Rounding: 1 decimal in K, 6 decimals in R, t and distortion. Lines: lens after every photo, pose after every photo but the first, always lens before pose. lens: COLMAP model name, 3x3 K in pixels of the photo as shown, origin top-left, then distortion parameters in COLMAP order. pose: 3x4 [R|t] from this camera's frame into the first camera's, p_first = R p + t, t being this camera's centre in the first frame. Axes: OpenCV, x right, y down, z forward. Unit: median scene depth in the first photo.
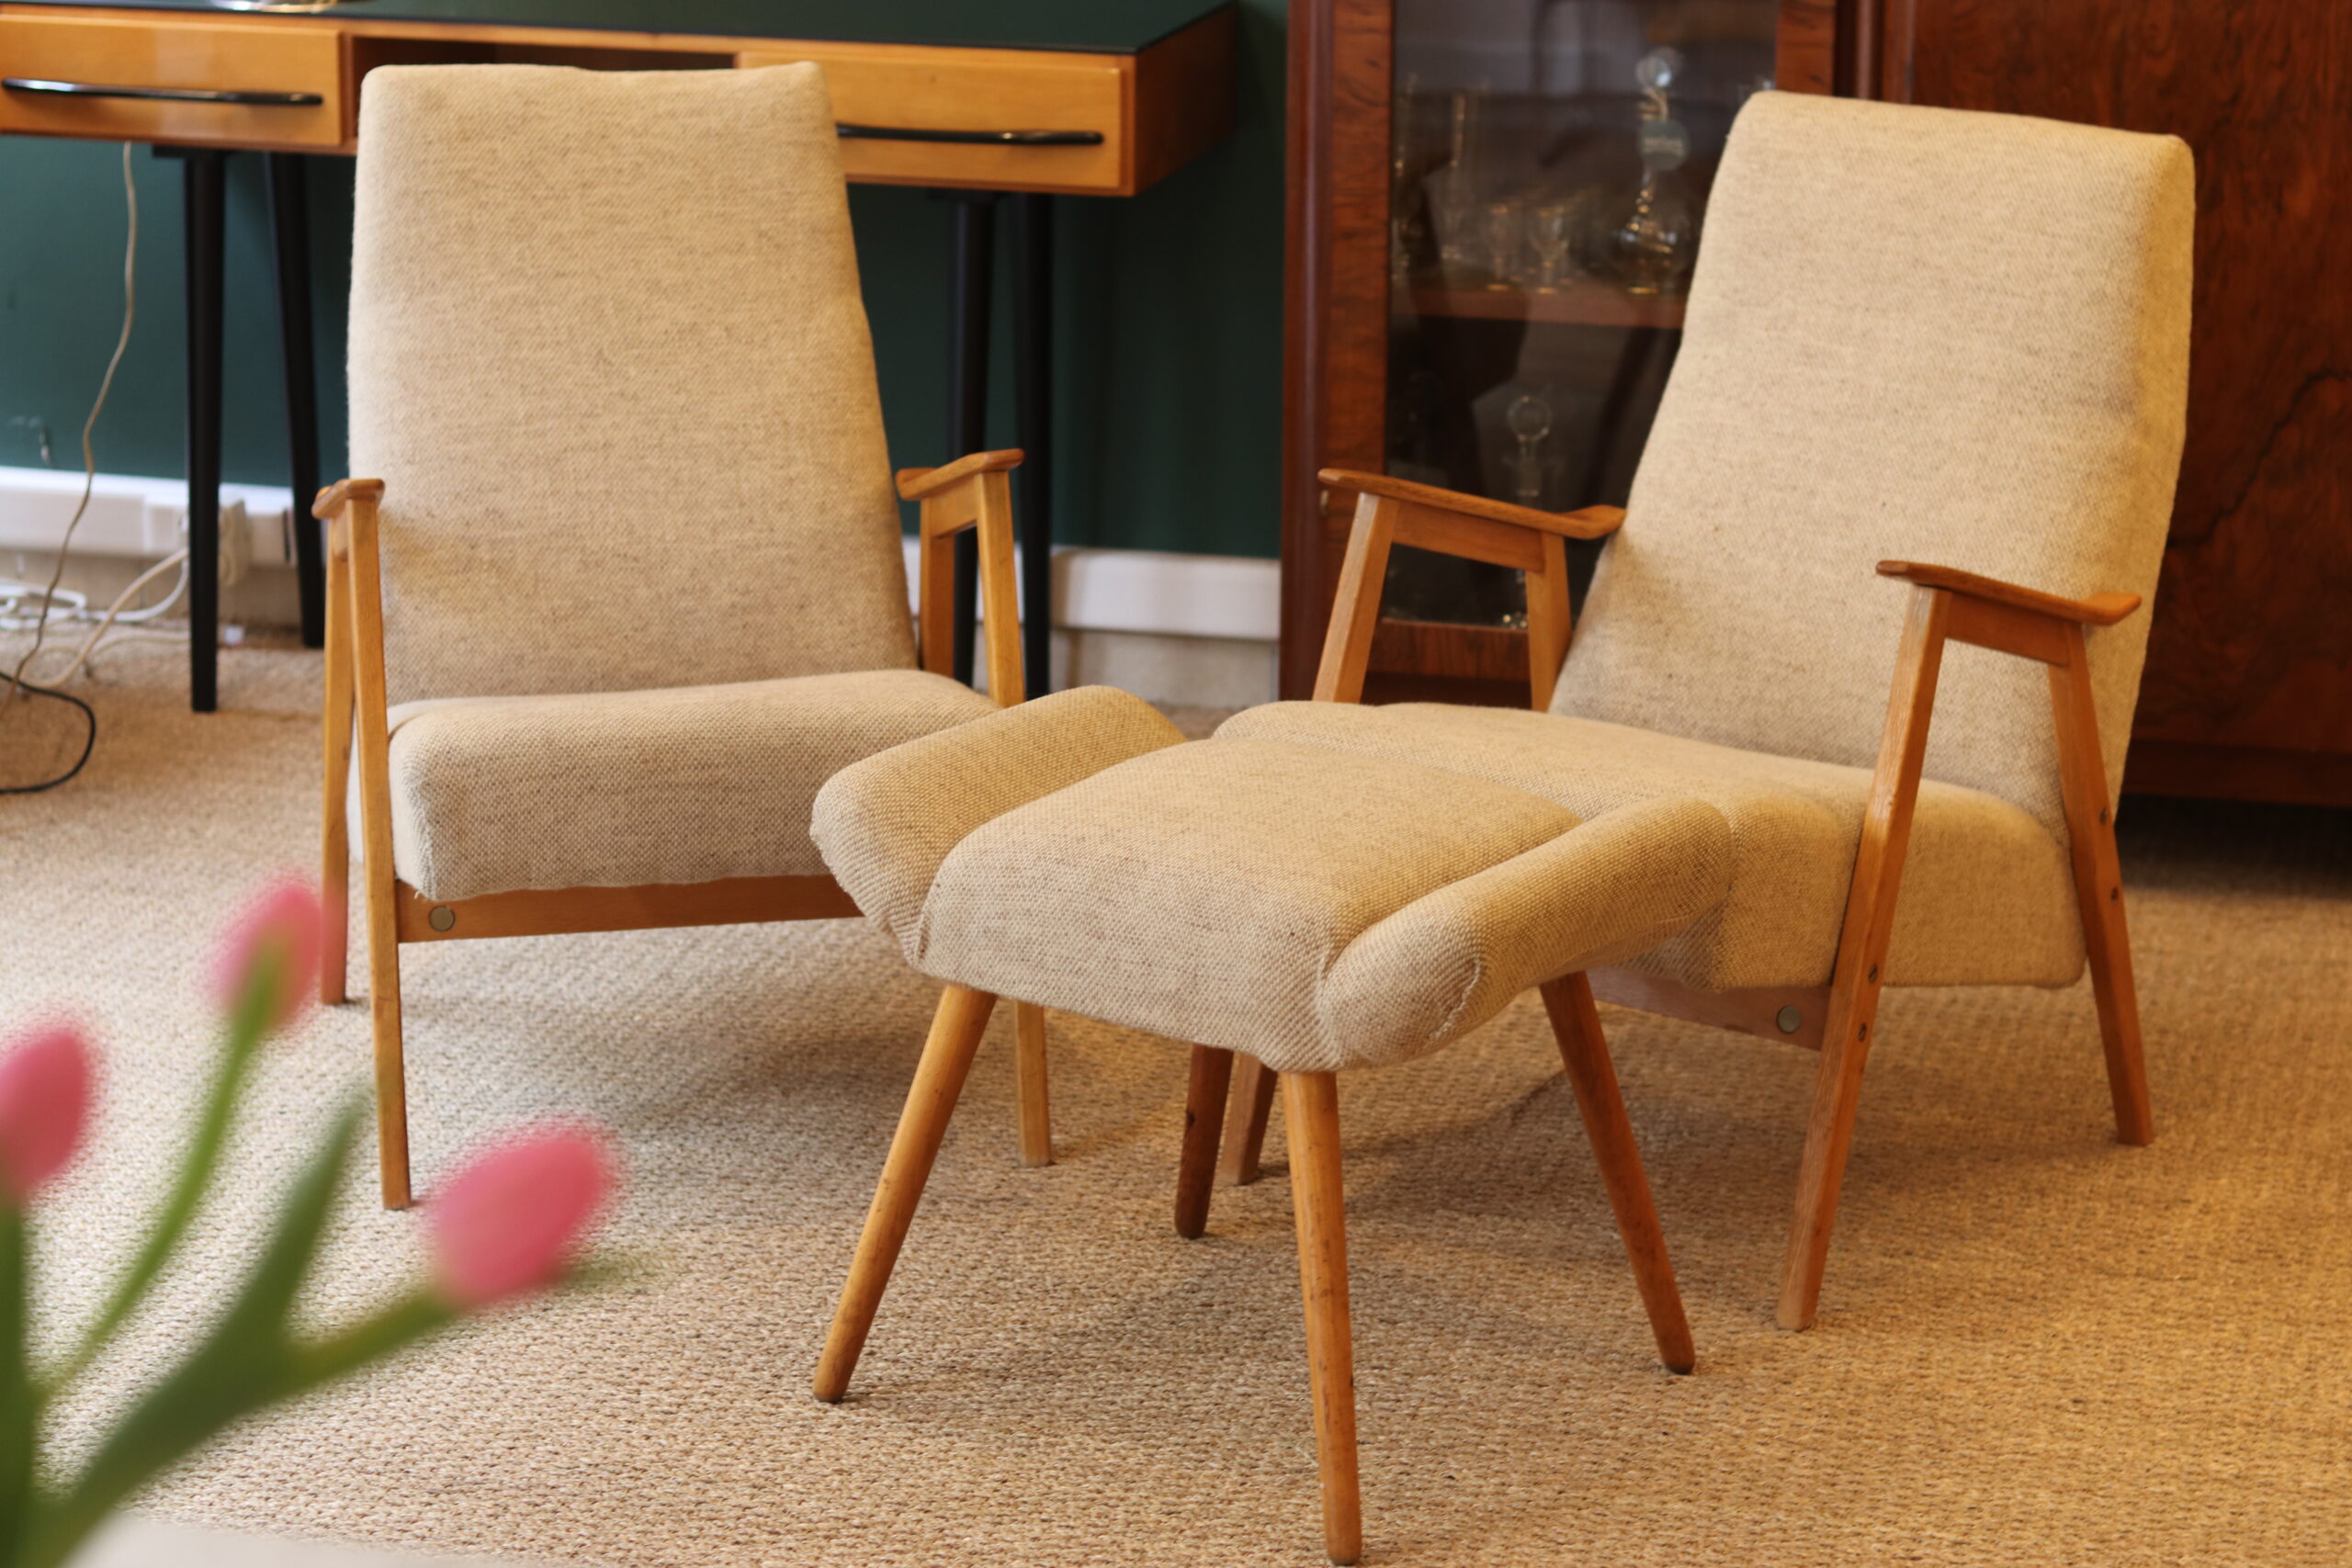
lens RADIAL K [[5552.9, 0, 1182.1], [0, 5552.9, 877.8], [0, 0, 1]] dist [-0.092998, -0.125122]
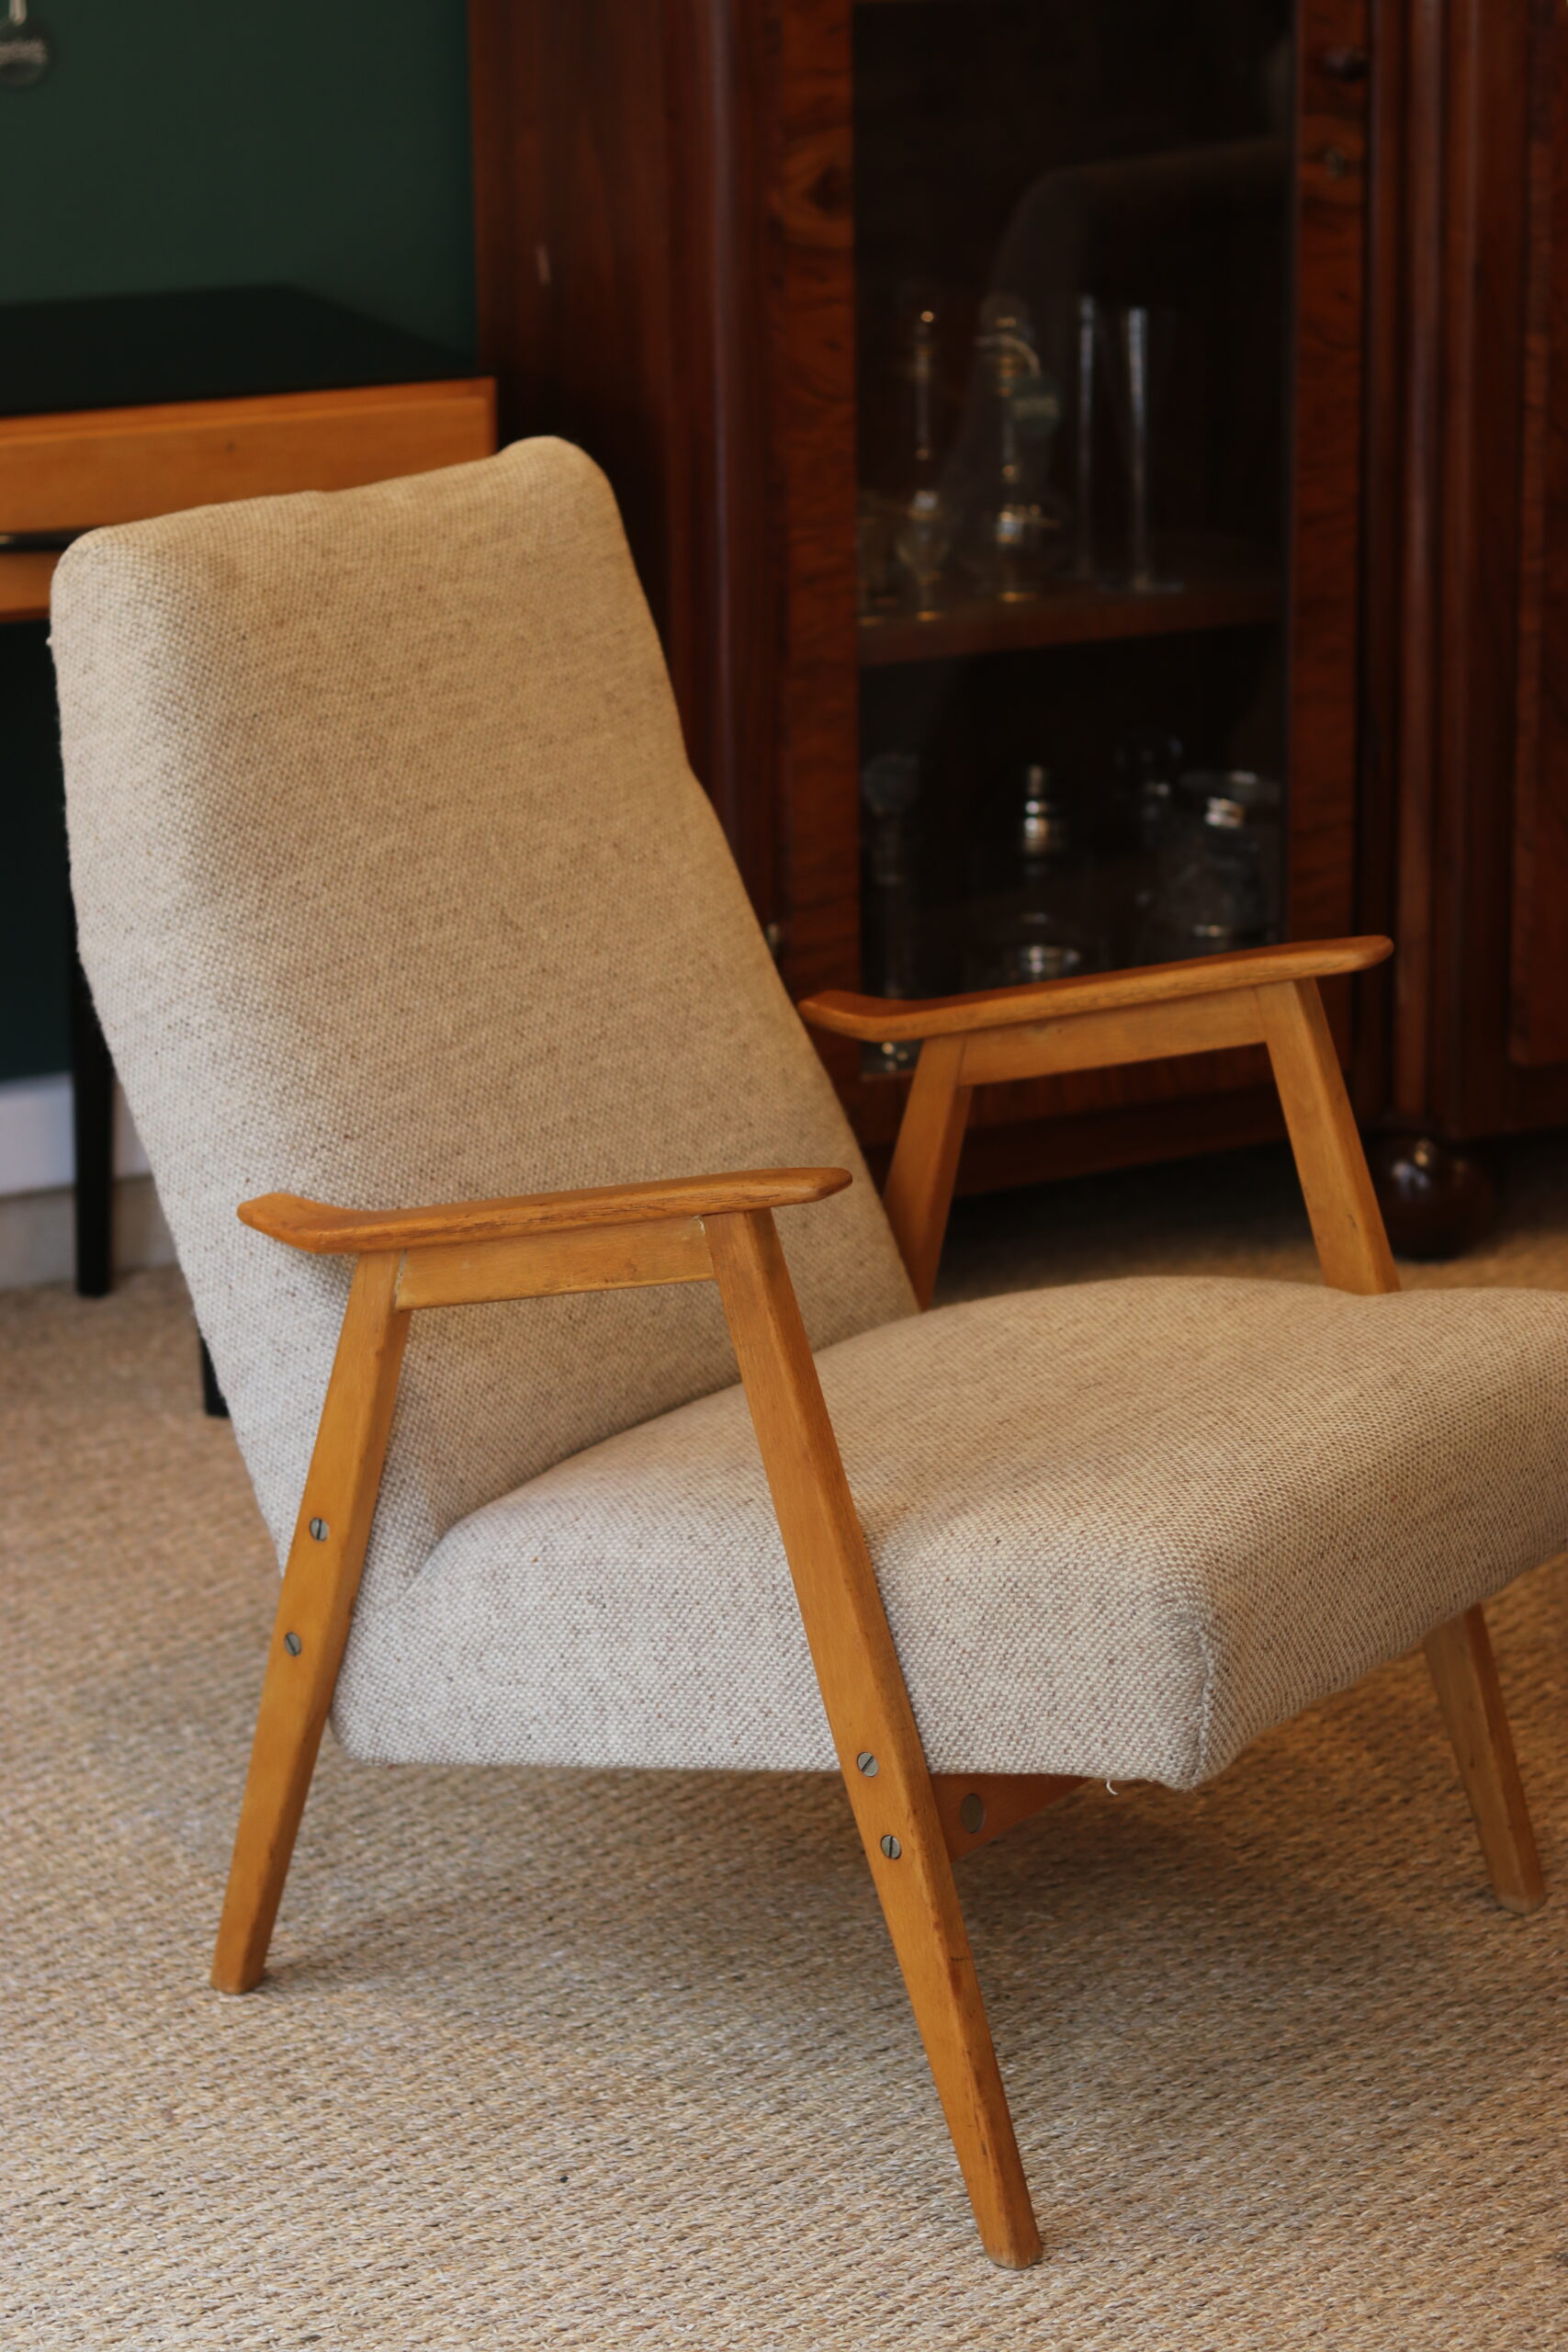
lens RADIAL K [[5552.9, 0, 784.0], [0, 5552.9, 1176.0], [0, 0, 1]] dist [-0.092998, -0.125122]
pose [[0.756665, -0.212925, 0.618159, -0.492782], [0.193198, 0.976079, 0.099724, -0.123660], [-0.624606, 0.043969, 0.779701, 0.468439]]
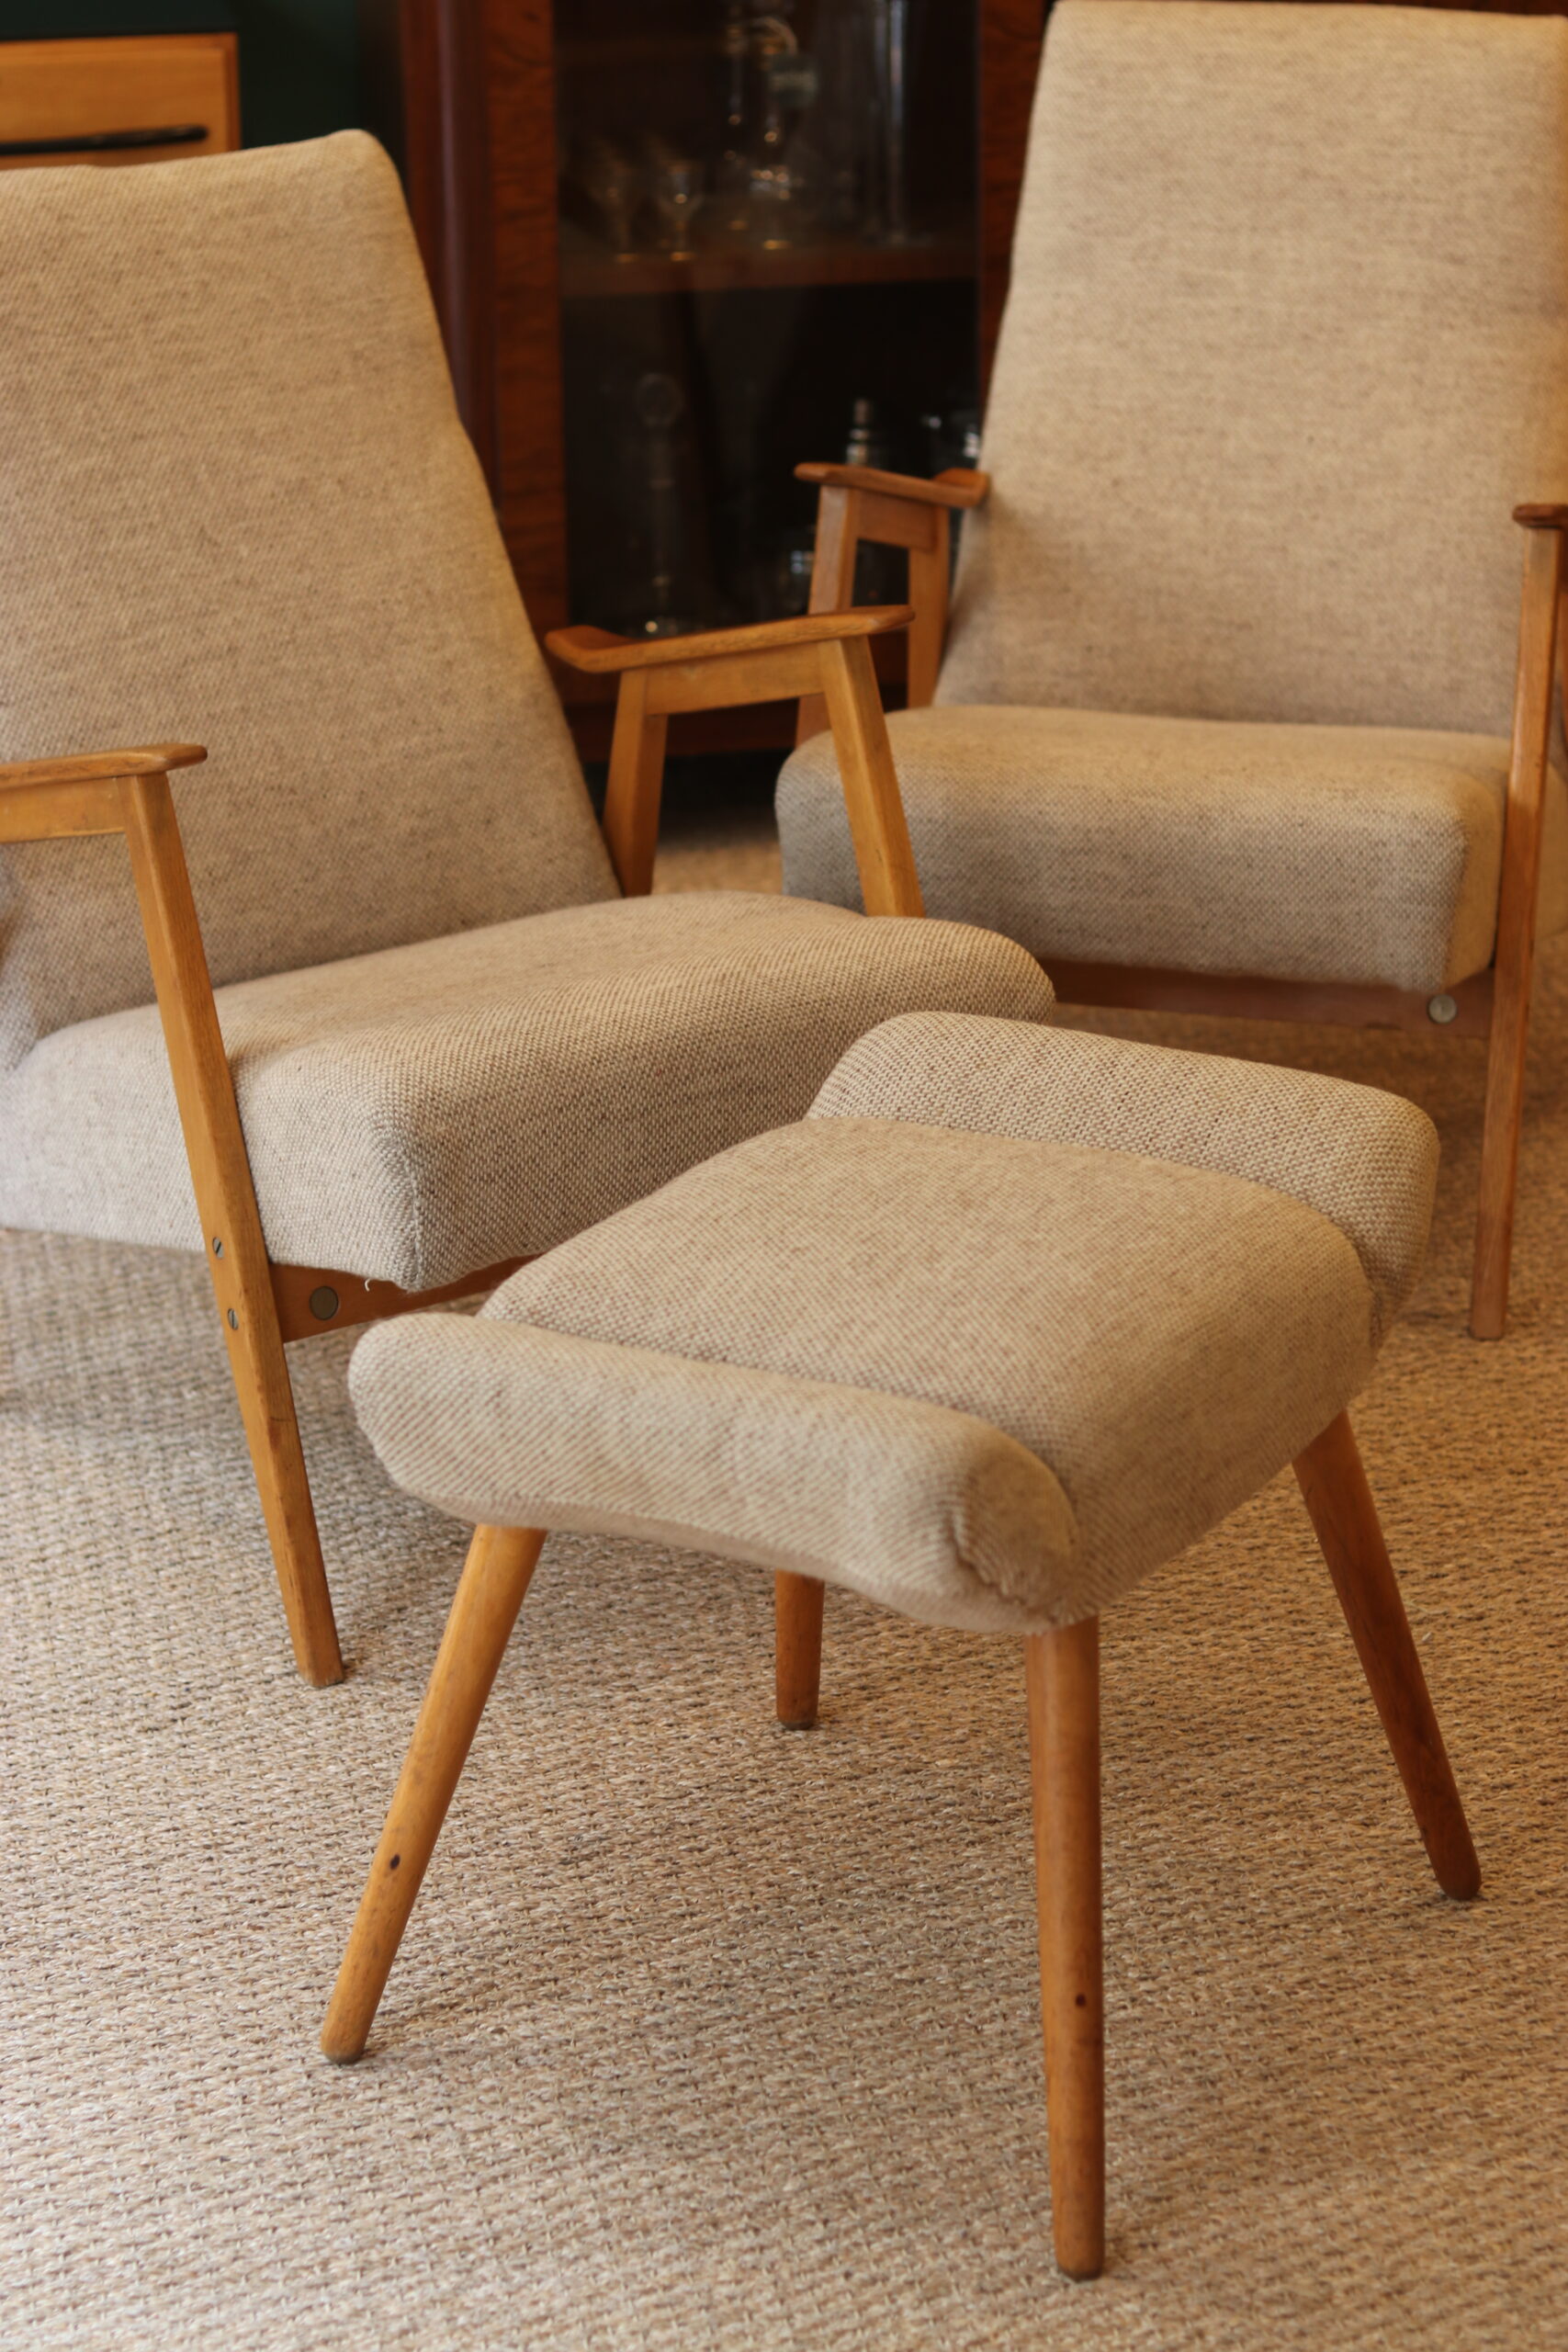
lens RADIAL K [[5552.9, 0, 784.0], [0, 5552.9, 1176.0], [0, 0, 1]] dist [-0.092998, -0.125122]
pose [[0.926765, -0.154978, 0.342181, -0.309113], [0.128192, 0.986725, 0.099705, -0.072630], [-0.353091, -0.048538, 0.934329, 0.241713]]
